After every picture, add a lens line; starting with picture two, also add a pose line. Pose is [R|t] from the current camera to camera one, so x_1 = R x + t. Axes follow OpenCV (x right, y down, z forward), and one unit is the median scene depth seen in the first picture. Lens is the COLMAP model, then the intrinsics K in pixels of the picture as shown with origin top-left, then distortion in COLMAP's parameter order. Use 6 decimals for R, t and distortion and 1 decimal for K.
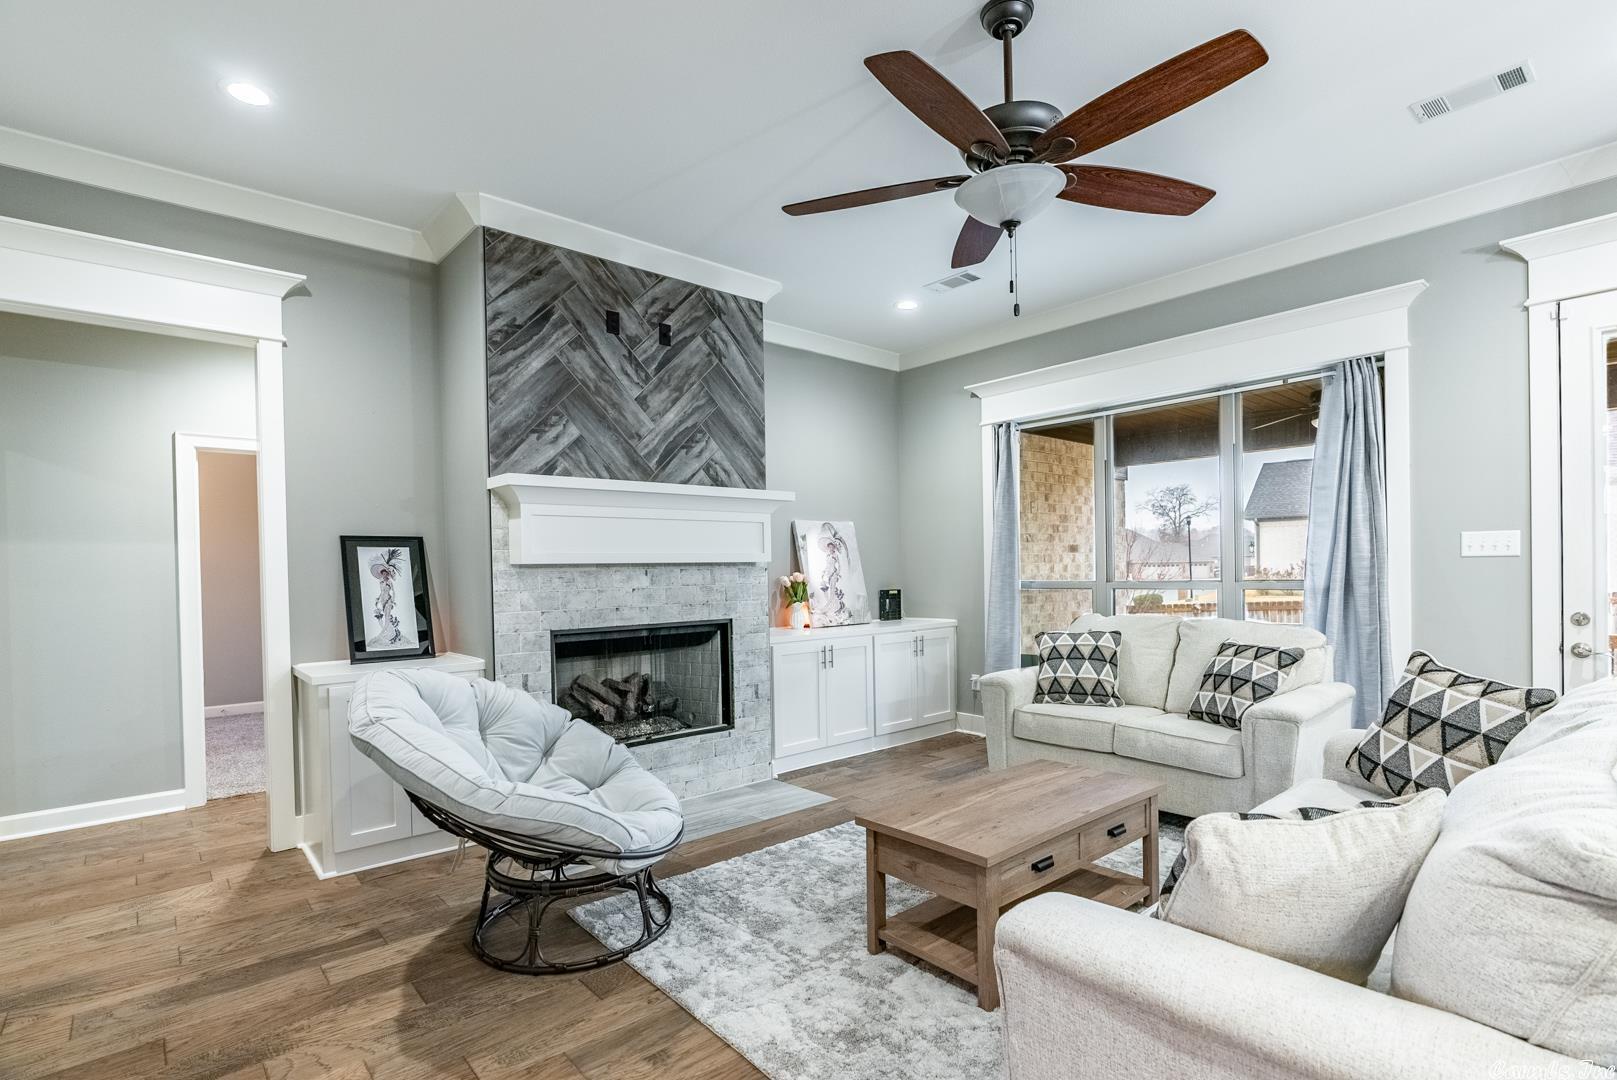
lens RADIAL K [[772.6, 0, 804.0], [0, 772.6, 580.8], [0, 0, 1]] dist [-0.010295, 0.002774]
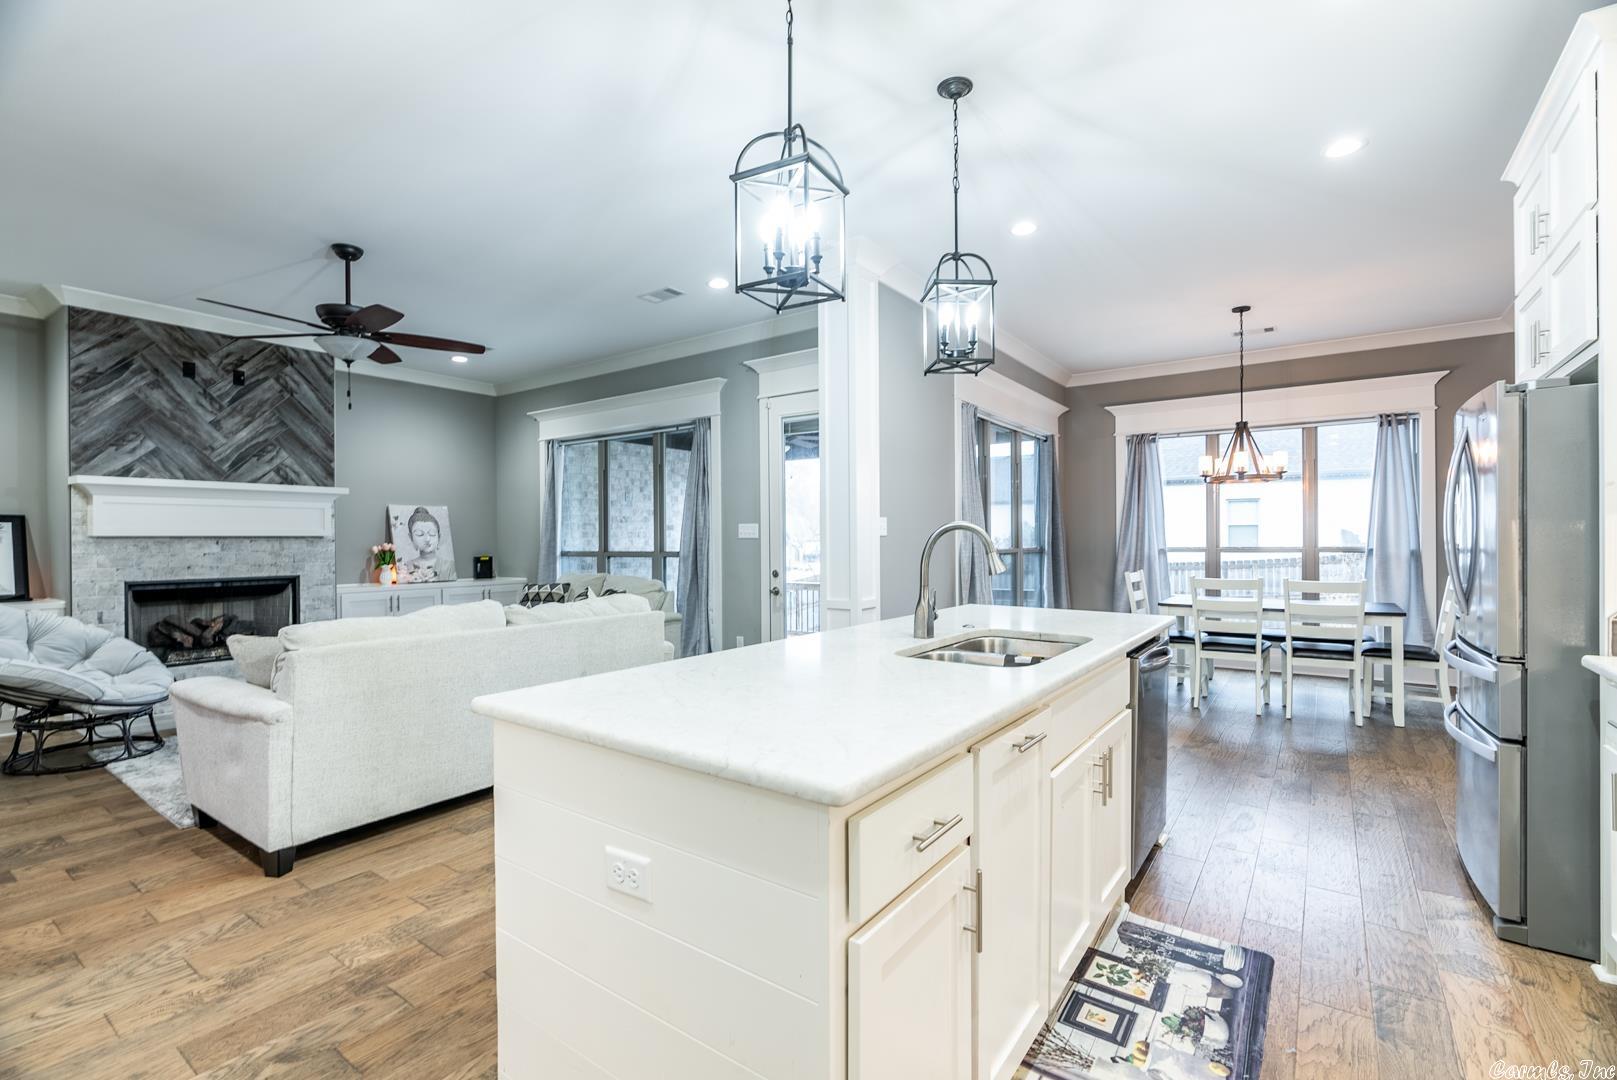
lens RADIAL K [[733.7, 0, 811.0], [0, 733.7, 541.3], [0, 0, 1]] dist [-0.011939, 0.003328]
pose [[0.972901, 0.010336, 0.230993, 0.584269], [-0.006978, 0.999858, -0.015349, 0.000060], [-0.231119, 0.013321, 0.972834, -0.605480]]
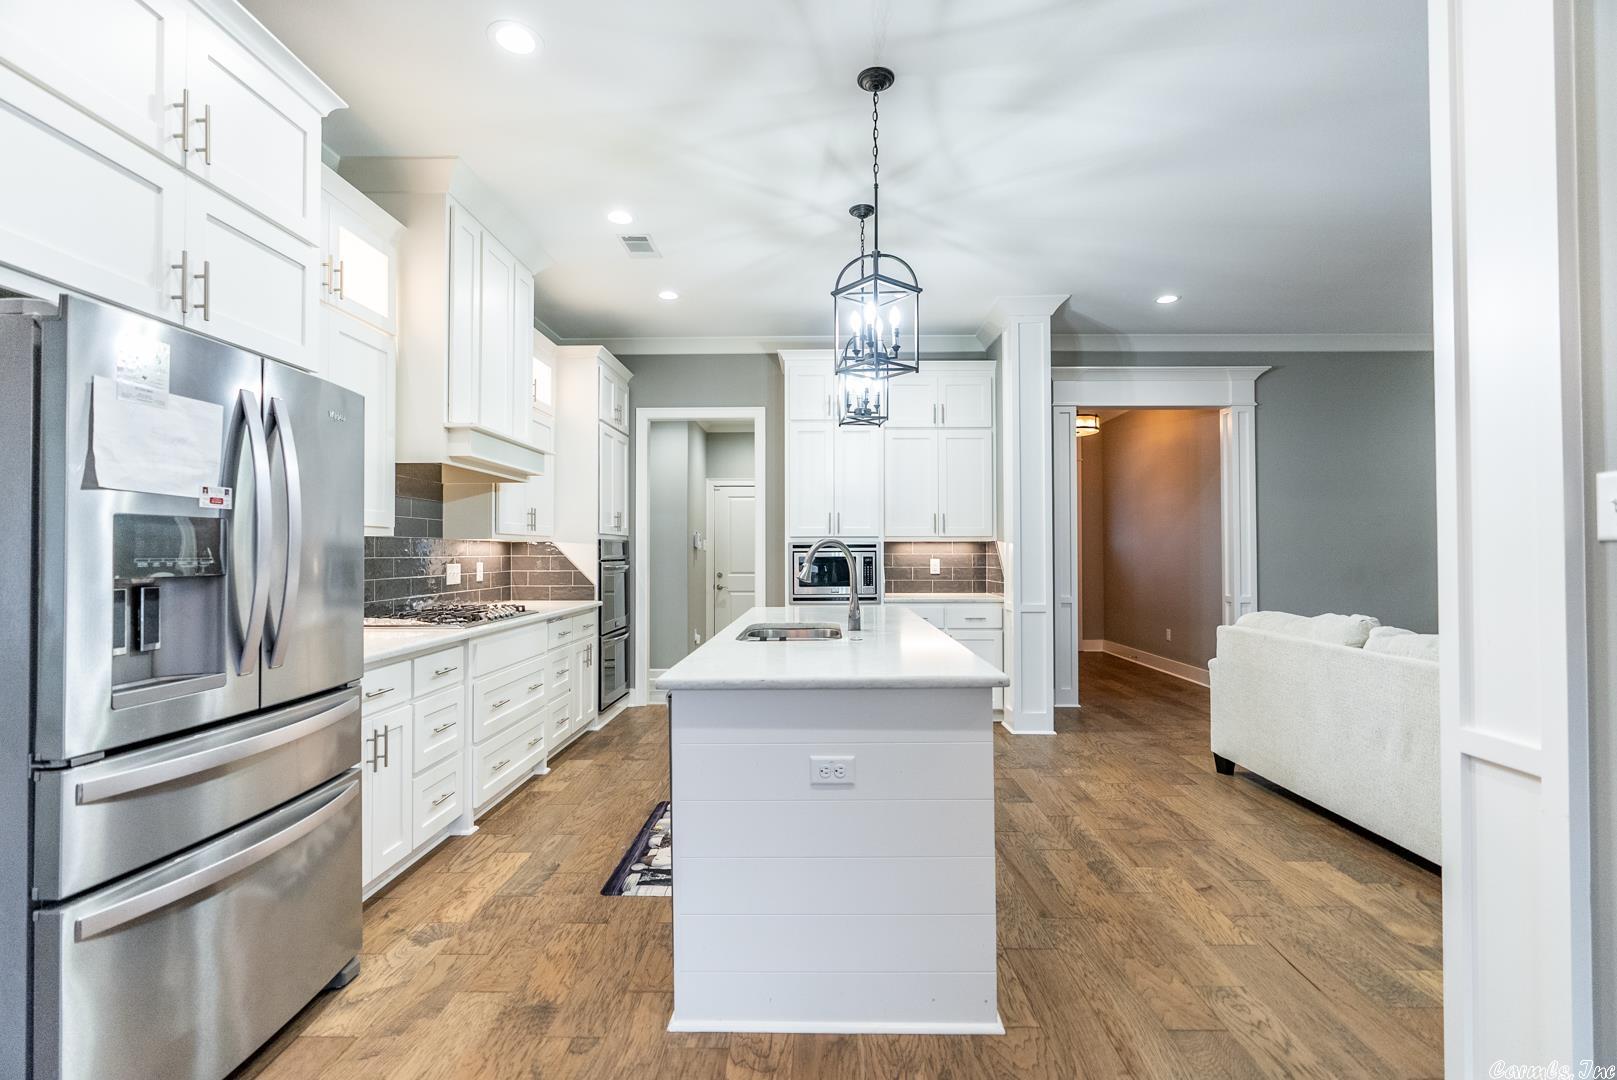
lens RADIAL K [[733.7, 0, 808.6], [0, 733.7, 538.6], [0, 0, 1]] dist [-0.011939, 0.003328]
pose [[-0.673102, 0.005977, -0.739525, 1.421798], [0.004383, 0.999982, 0.004093, -0.030823], [0.739536, -0.000486, -0.673117, 0.452140]]
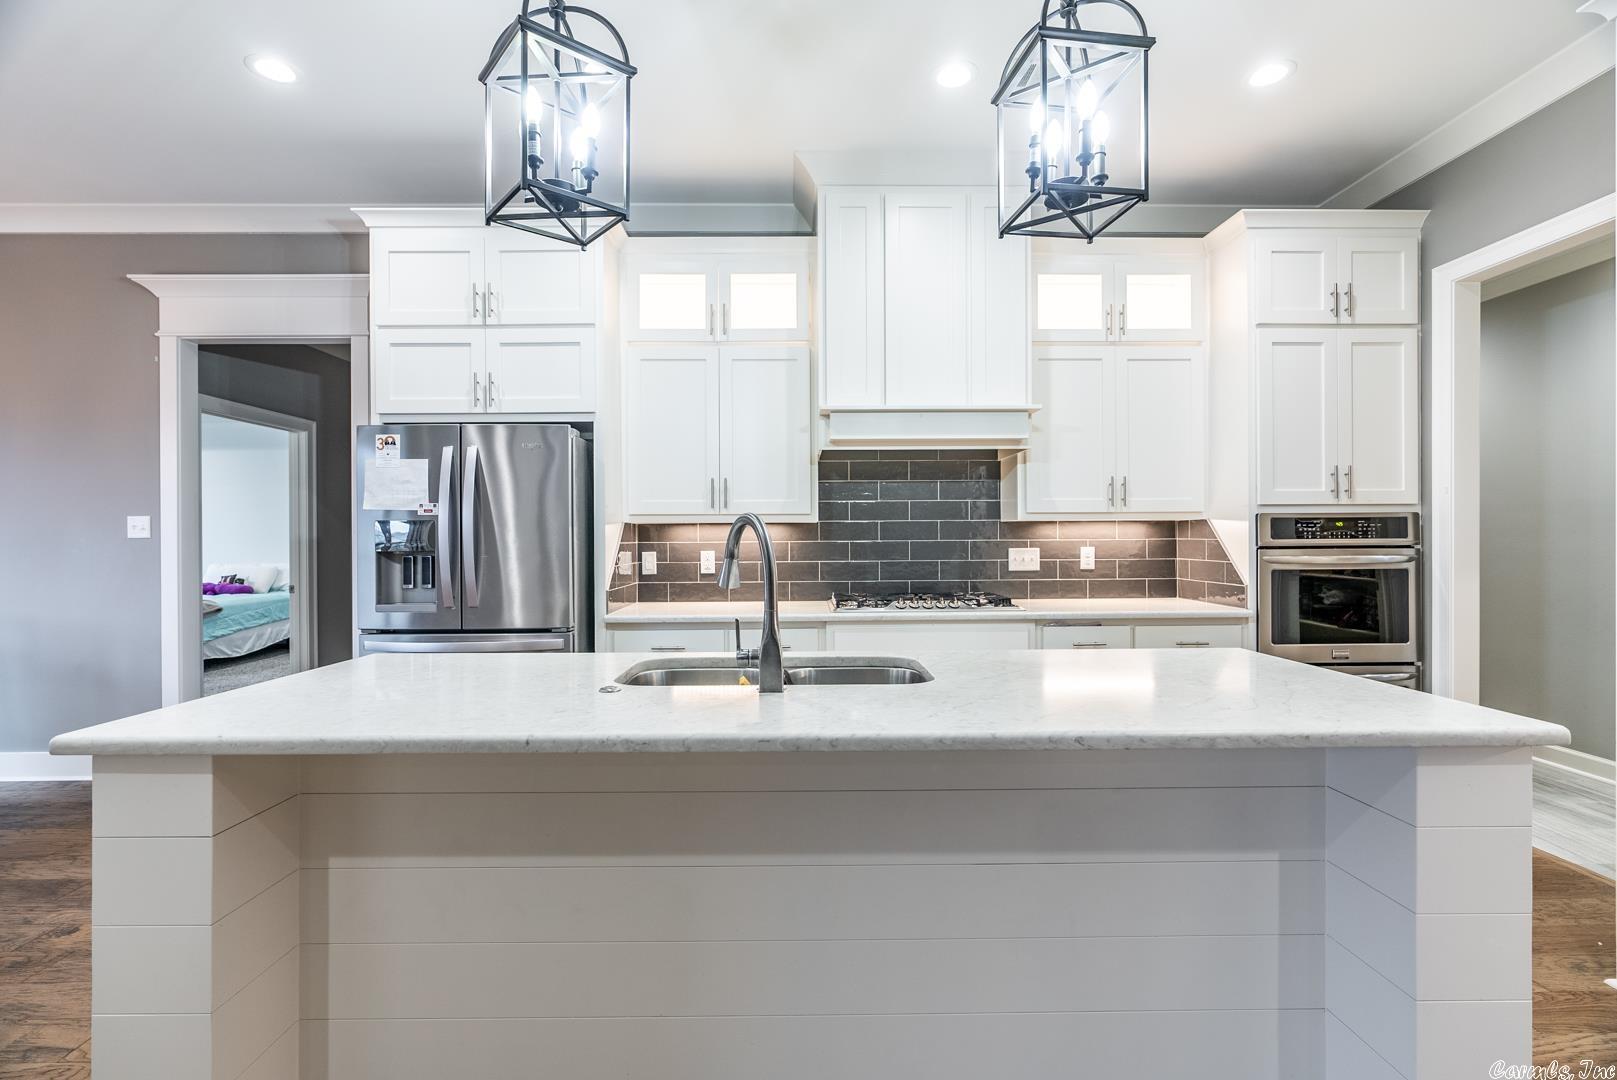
lens RADIAL K [[733.7, 0, 807.3], [0, 733.7, 539.8], [0, 0, 1]] dist [-0.011939, 0.003328]
pose [[-0.759777, 0.017071, 0.649960, 0.540773], [0.026746, 0.999630, 0.005011, -0.014757], [-0.649634, 0.021191, -0.759952, 0.254888]]
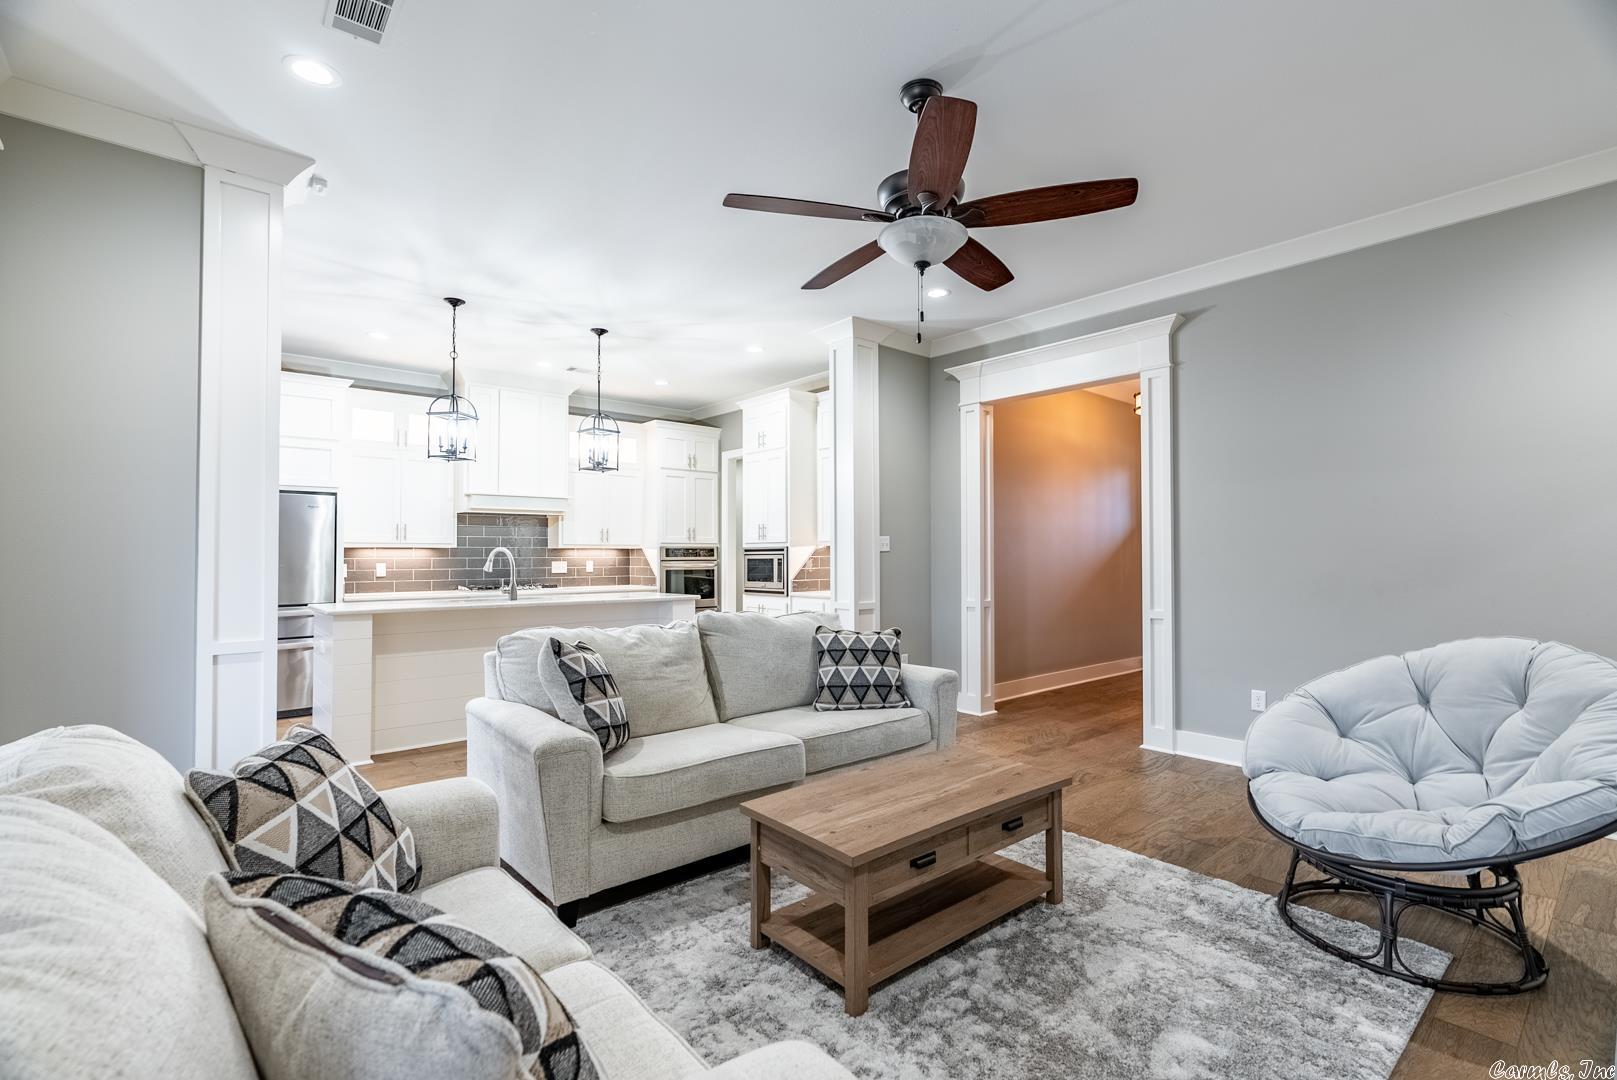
lens RADIAL K [[733.7, 0, 805.0], [0, 733.7, 539.2], [0, 0, 1]] dist [-0.011939, 0.003328]
pose [[-0.999703, 0.019142, 0.015075, 0.266411], [0.018997, 0.999772, -0.009704, -0.019834], [-0.015258, -0.009415, -0.999839, 1.286773]]
